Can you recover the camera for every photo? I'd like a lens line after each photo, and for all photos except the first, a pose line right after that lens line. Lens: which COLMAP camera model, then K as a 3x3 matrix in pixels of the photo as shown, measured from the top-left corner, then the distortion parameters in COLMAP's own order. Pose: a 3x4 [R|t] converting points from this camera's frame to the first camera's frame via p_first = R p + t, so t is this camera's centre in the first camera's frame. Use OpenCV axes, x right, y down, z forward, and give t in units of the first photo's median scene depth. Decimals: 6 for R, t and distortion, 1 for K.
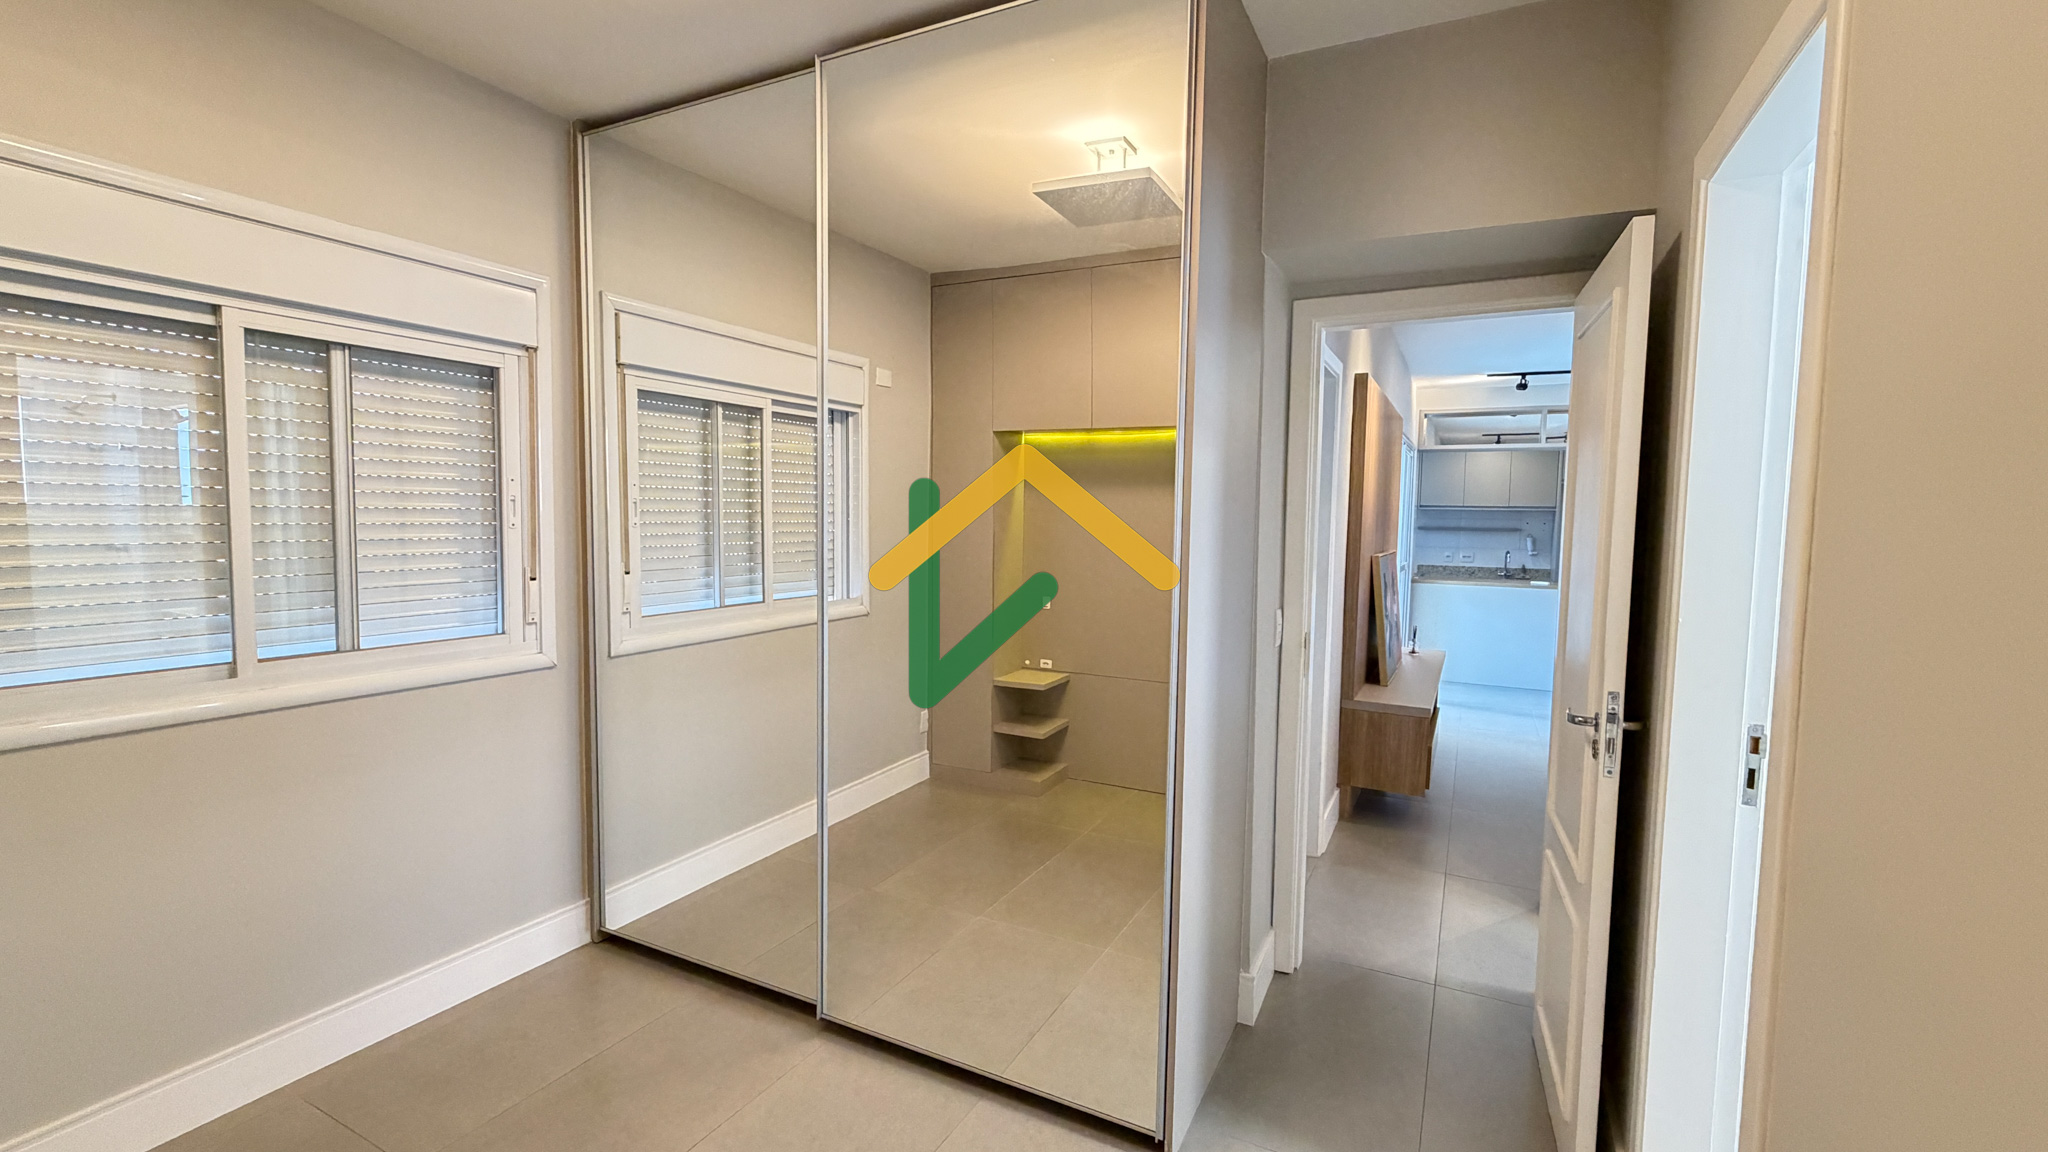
lens RADIAL K [[872.8, 0, 1016.1], [0, 872.8, 574.5], [0, 0, 1]] dist [-0.002592, 0.000434]
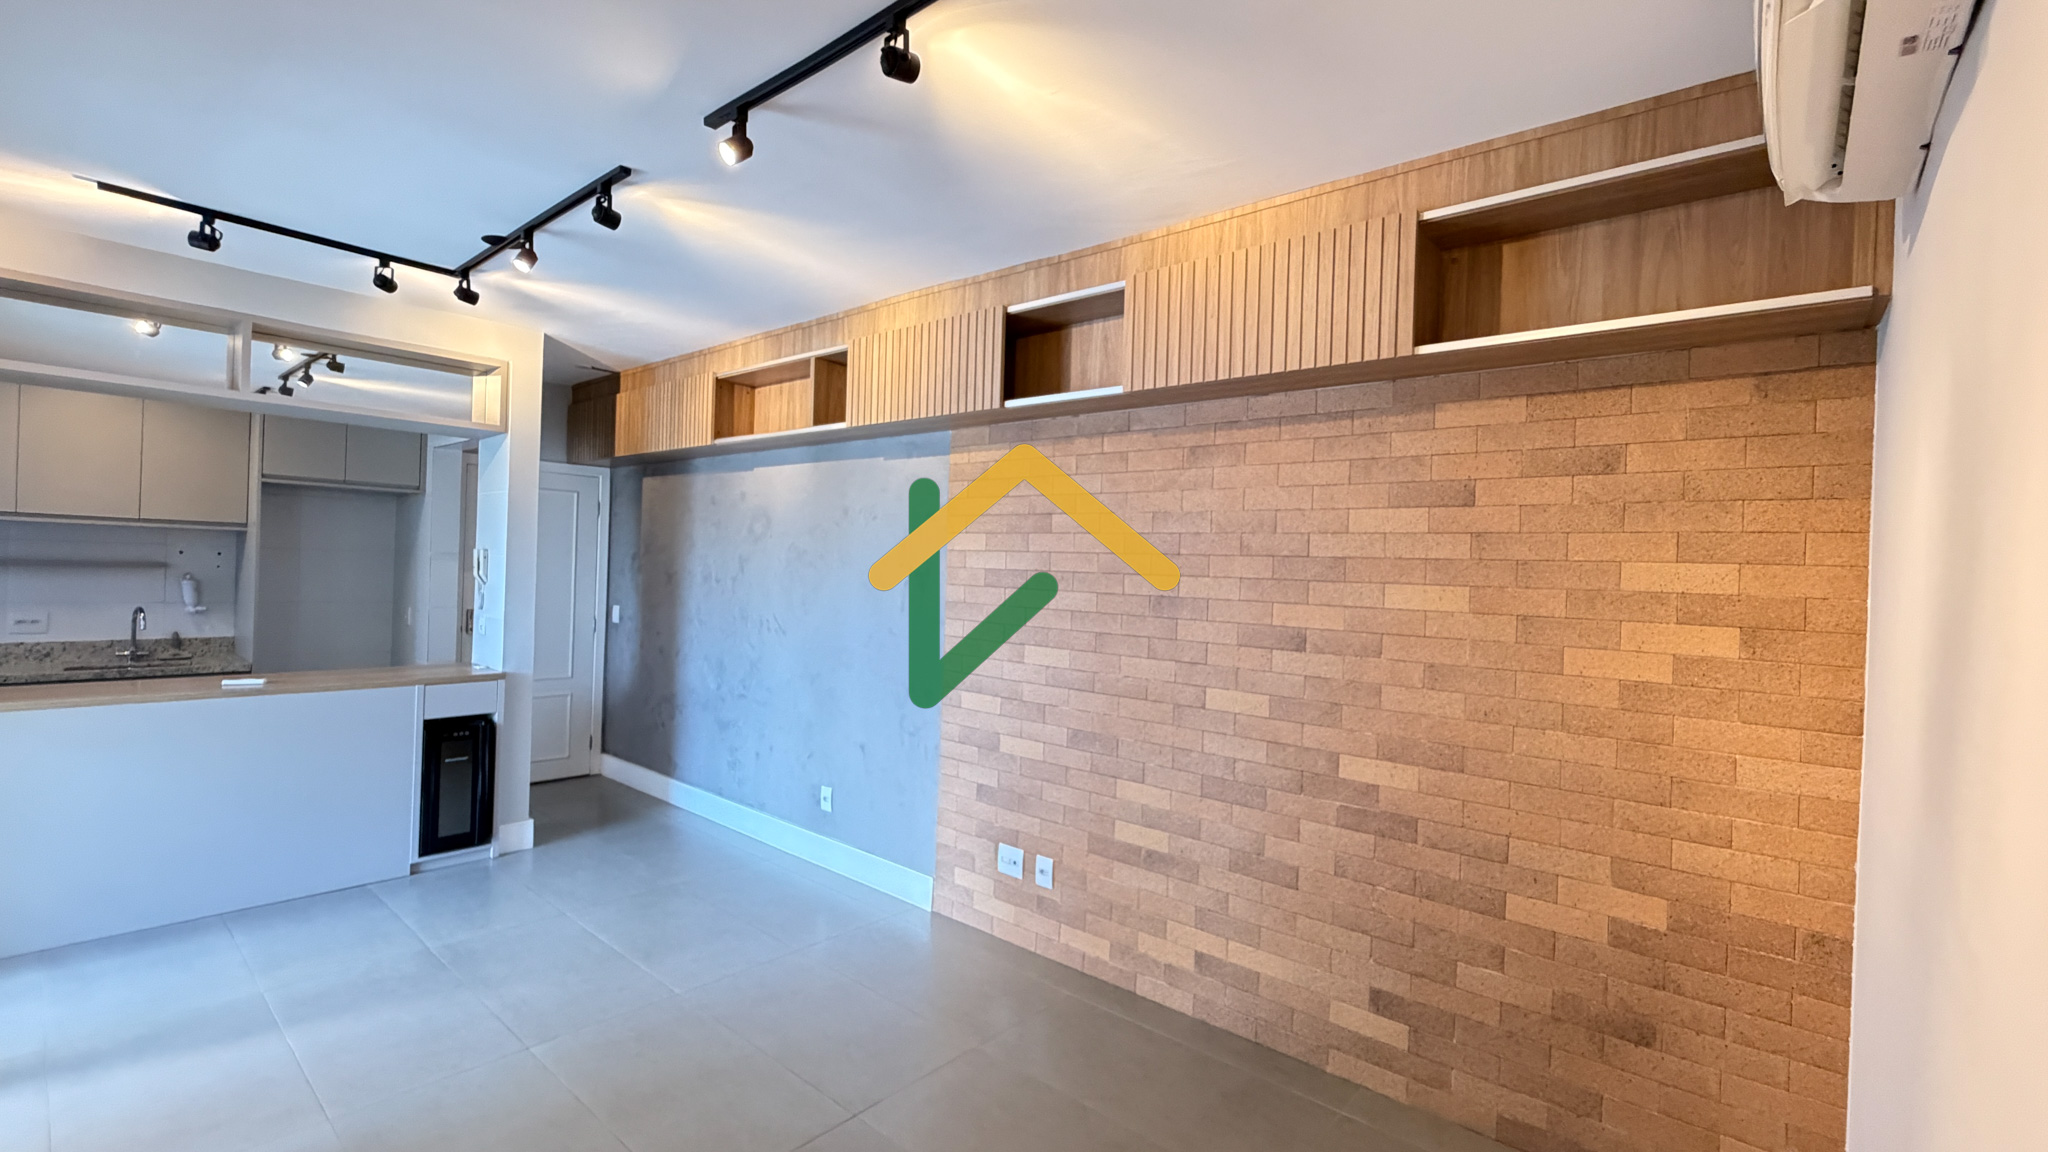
lens RADIAL K [[872.8, 0, 1025.7], [0, 872.8, 570.0], [0, 0, 1]] dist [-0.002592, 0.000434]
pose [[0.225966, -0.000734, 0.974135, 0.206779], [0.033262, 0.999422, -0.006962, -0.029642], [-0.973567, 0.033975, 0.225860, 0.420515]]
